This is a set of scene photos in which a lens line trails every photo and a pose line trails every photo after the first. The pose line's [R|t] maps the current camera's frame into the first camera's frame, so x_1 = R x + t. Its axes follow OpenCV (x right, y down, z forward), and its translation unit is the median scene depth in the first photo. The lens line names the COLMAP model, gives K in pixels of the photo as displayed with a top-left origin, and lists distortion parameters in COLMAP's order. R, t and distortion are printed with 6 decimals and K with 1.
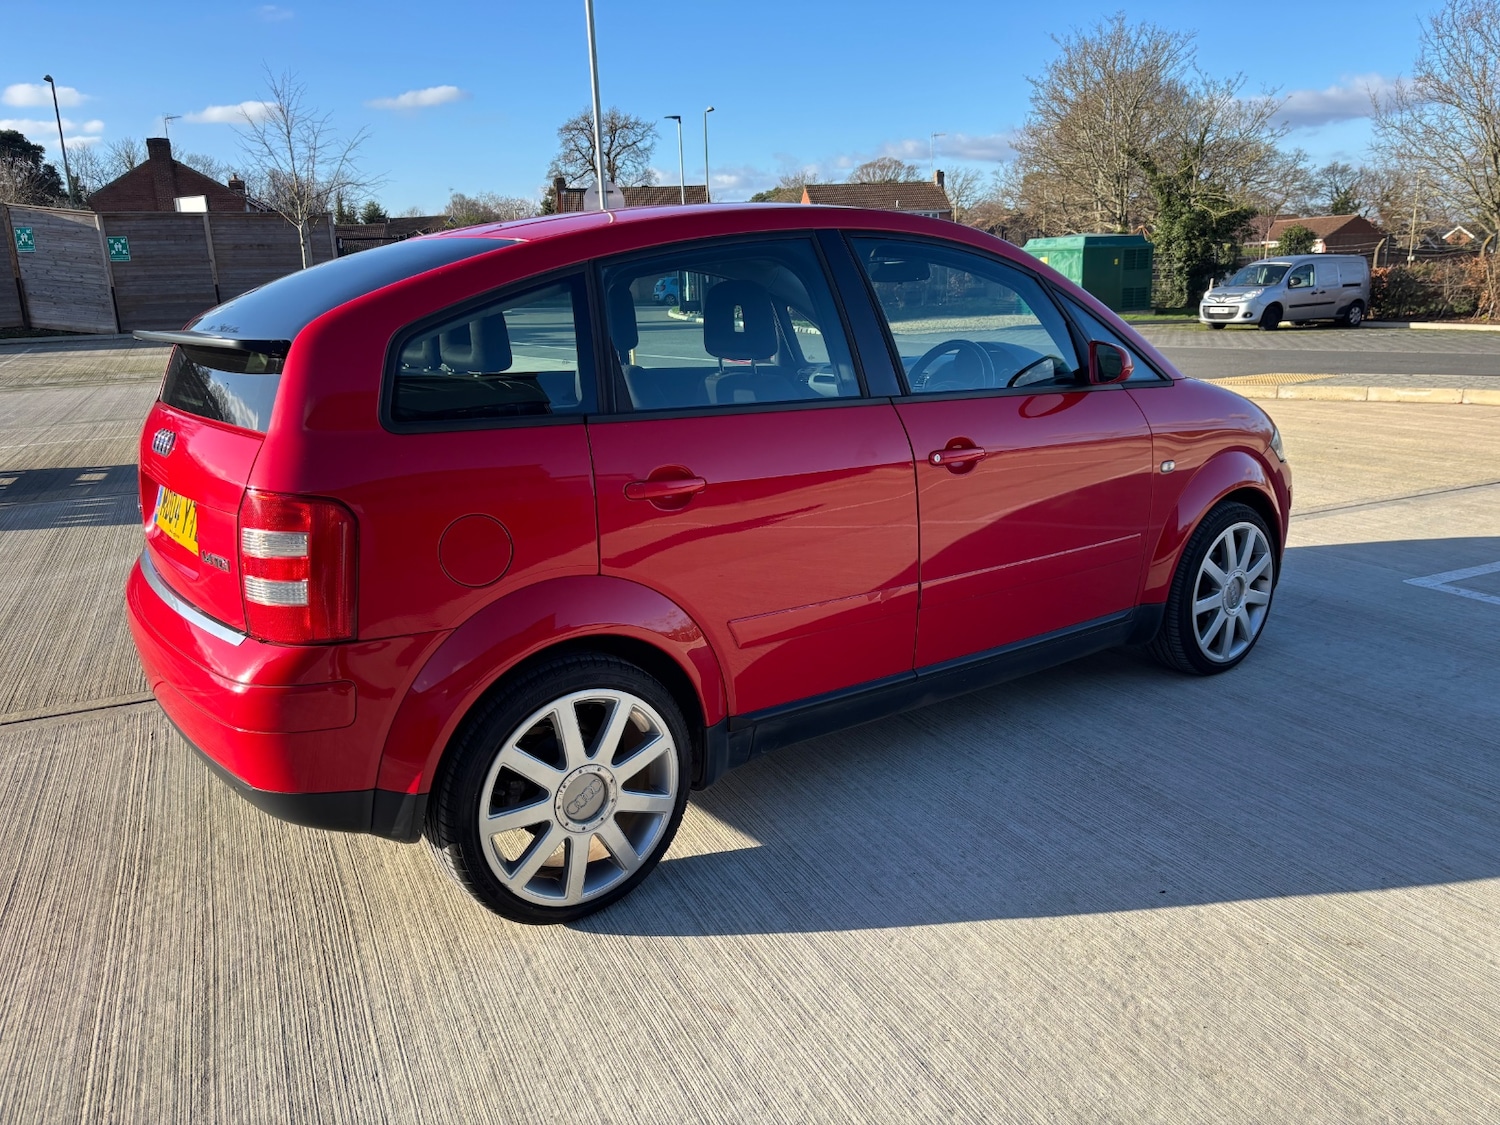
lens RADIAL K [[1143.6, 0, 756.0], [0, 1143.6, 571.0], [0, 0, 1]] dist [0.041839, -0.044082]
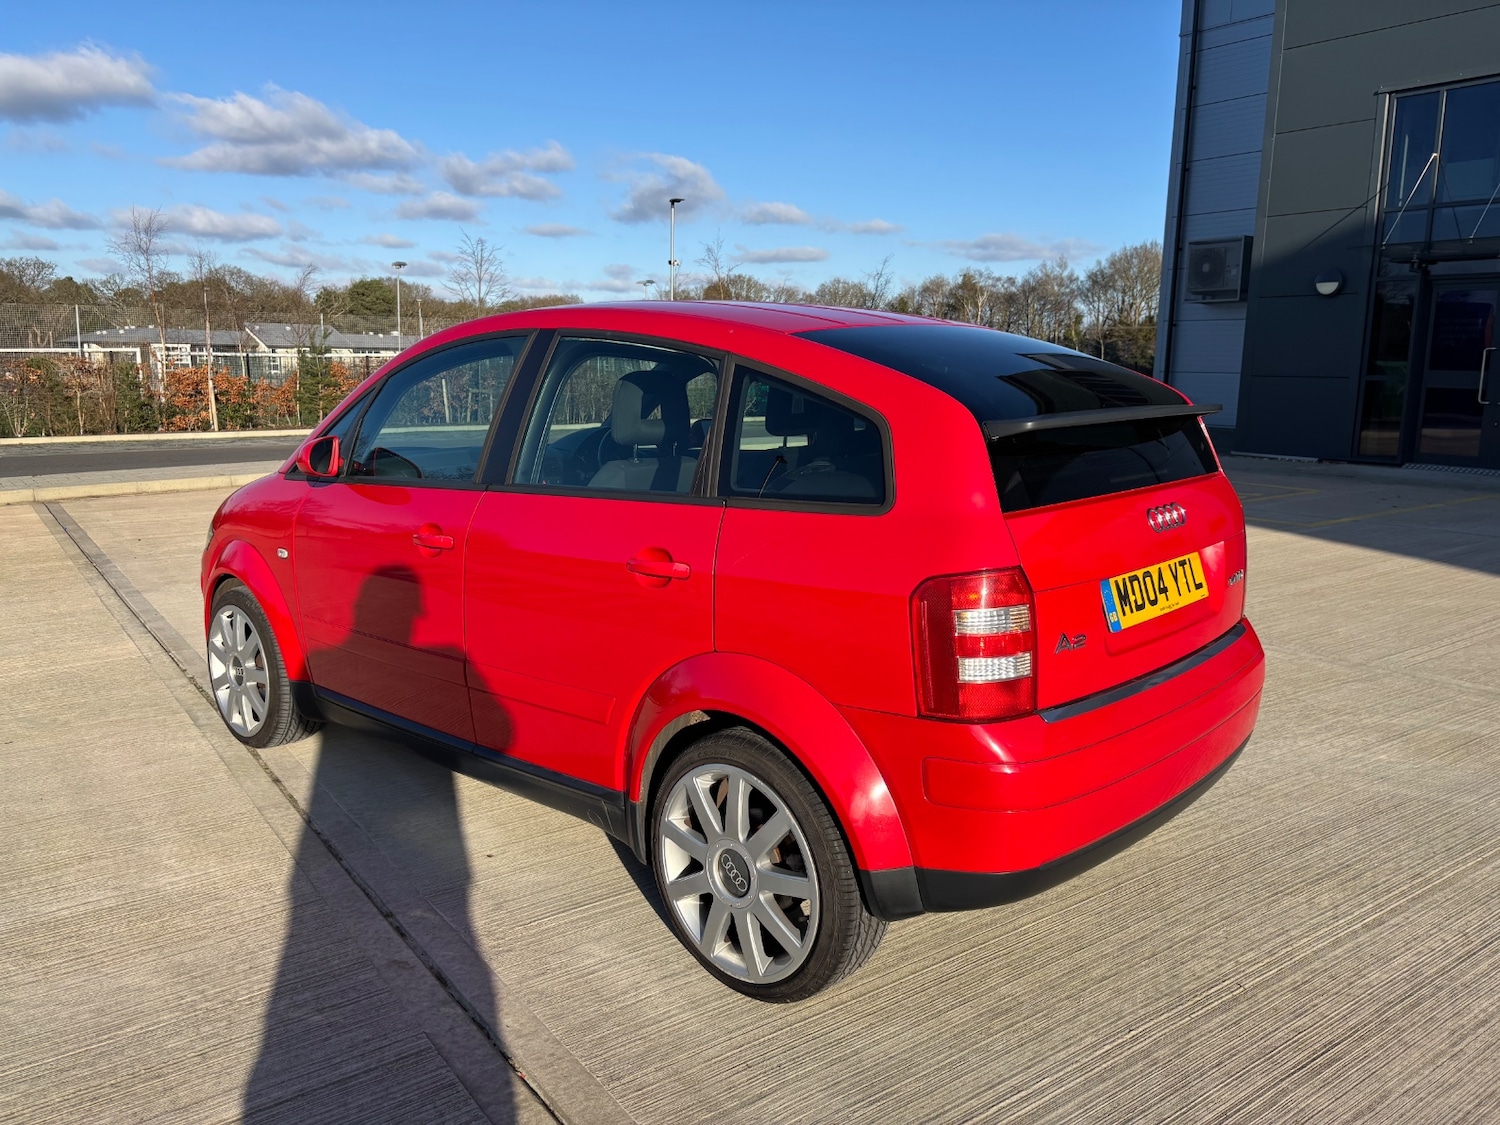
lens RADIAL K [[1143.6, 0, 746.3], [0, 1143.6, 549.7], [0, 0, 1]] dist [0.041839, -0.044082]
pose [[-0.183379, -0.132328, 0.974095, -0.910806], [0.250025, 0.952035, 0.176400, -0.225400], [-0.950715, 0.275896, -0.141498, 0.955347]]
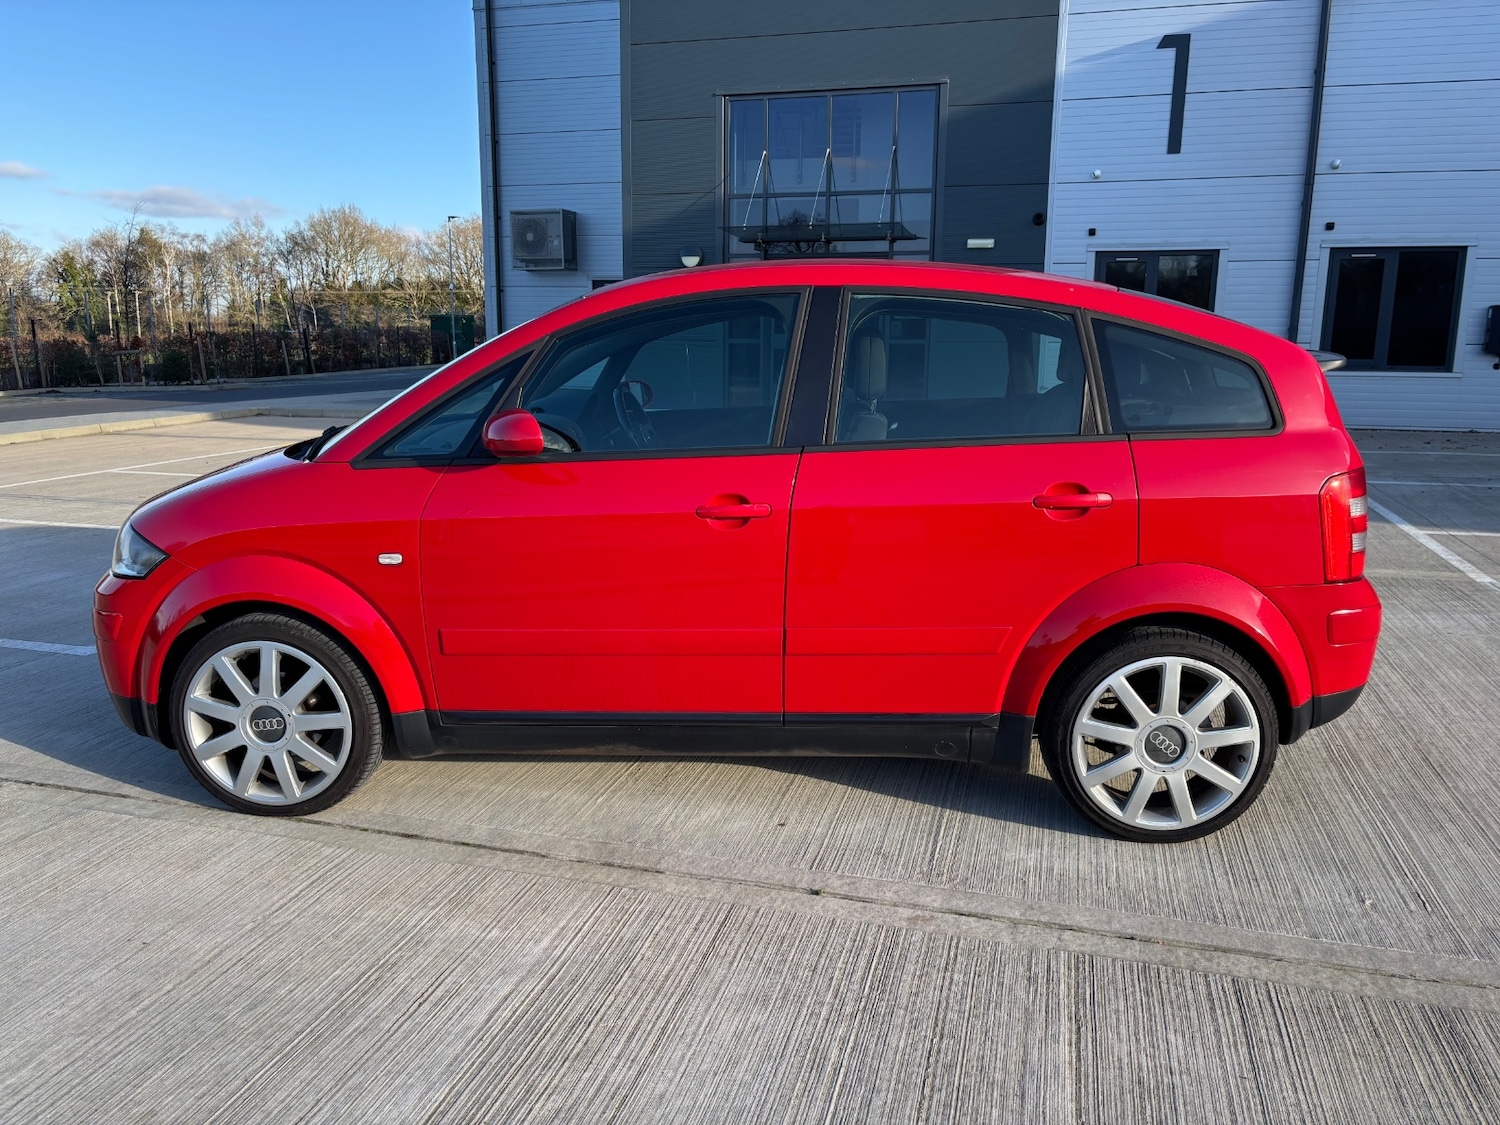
lens RADIAL K [[1143.6, 0, 741.6], [0, 1143.6, 555.7], [0, 0, 1]] dist [0.041839, -0.044082]
pose [[-0.751281, -0.099420, 0.652451, -0.599355], [0.189565, 0.914425, 0.357620, -0.382834], [-0.632172, 0.392355, -0.668144, 1.545308]]
